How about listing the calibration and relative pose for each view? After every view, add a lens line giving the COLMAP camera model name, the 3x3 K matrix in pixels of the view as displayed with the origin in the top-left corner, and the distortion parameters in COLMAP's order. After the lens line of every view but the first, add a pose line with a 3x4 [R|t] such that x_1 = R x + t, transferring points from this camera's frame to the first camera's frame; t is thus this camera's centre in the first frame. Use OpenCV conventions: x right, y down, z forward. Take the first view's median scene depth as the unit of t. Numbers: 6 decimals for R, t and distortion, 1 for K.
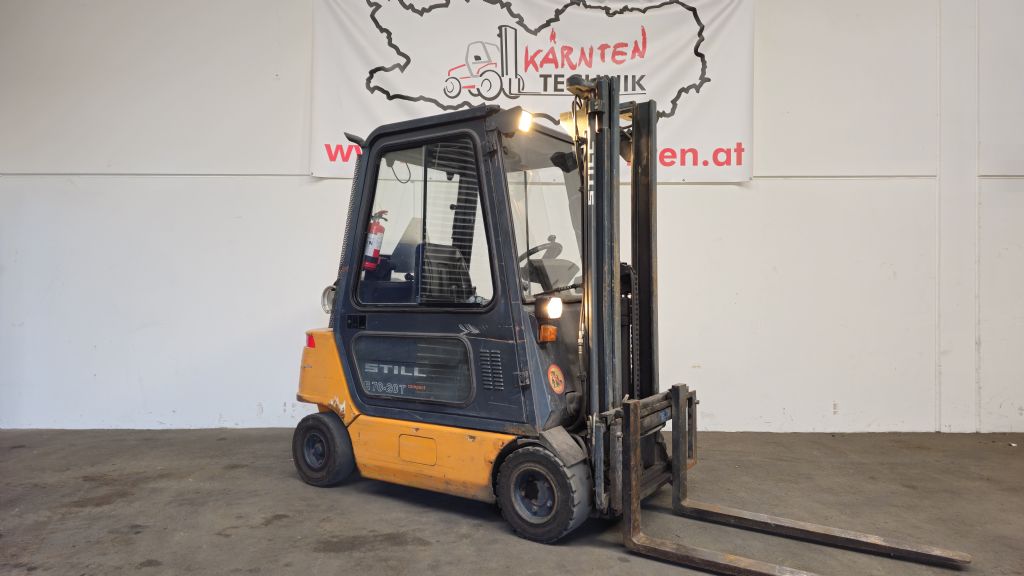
lens RADIAL K [[693.1, 0, 518.5], [0, 693.1, 286.1], [0, 0, 1]] dist [0.052416, -0.057042]
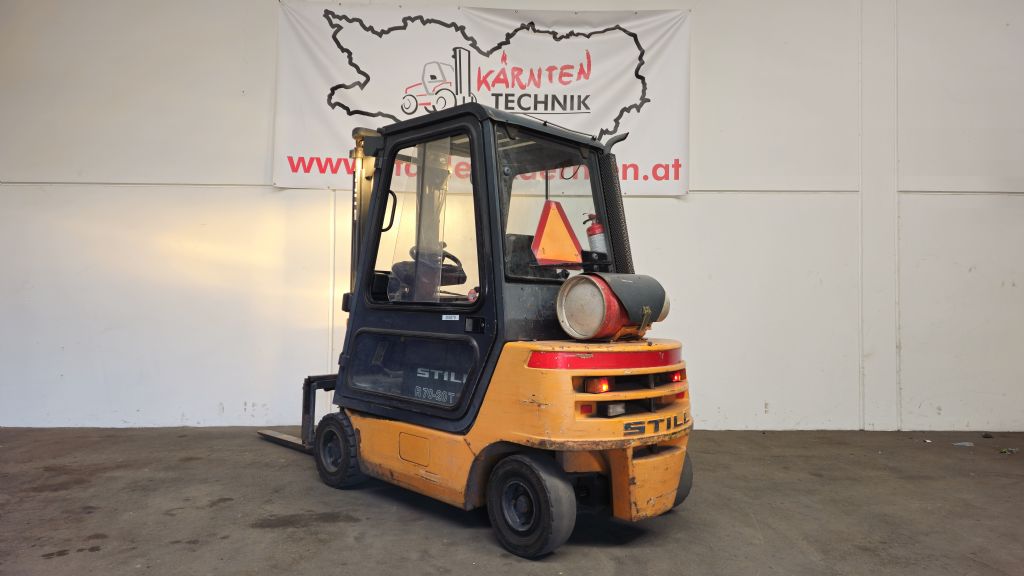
lens RADIAL K [[693.1, 0, 523.8], [0, 693.1, 282.4], [0, 0, 1]] dist [0.052416, -0.057042]
pose [[0.999725, 0.005223, 0.022867, 0.057202], [-0.004624, 0.999647, -0.026179, 0.013445], [-0.022995, 0.026066, 0.999396, -0.059583]]
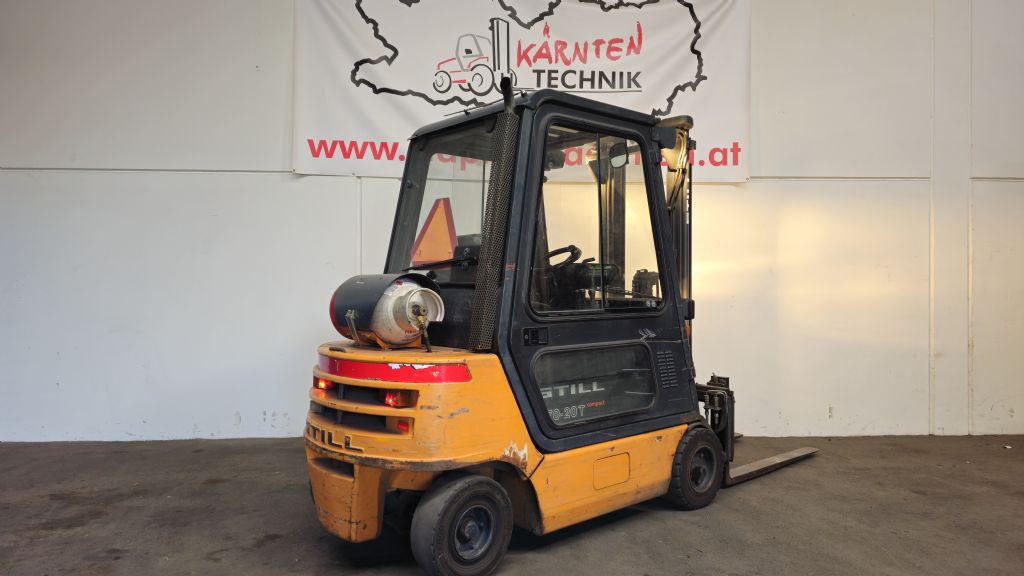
lens RADIAL K [[693.1, 0, 519.2], [0, 693.1, 288.6], [0, 0, 1]] dist [0.052416, -0.057042]
pose [[0.998656, -0.000128, 0.051832, -0.038763], [0.000111, 1.000000, 0.000313, -0.000068], [-0.051832, -0.000307, 0.998656, 0.034925]]
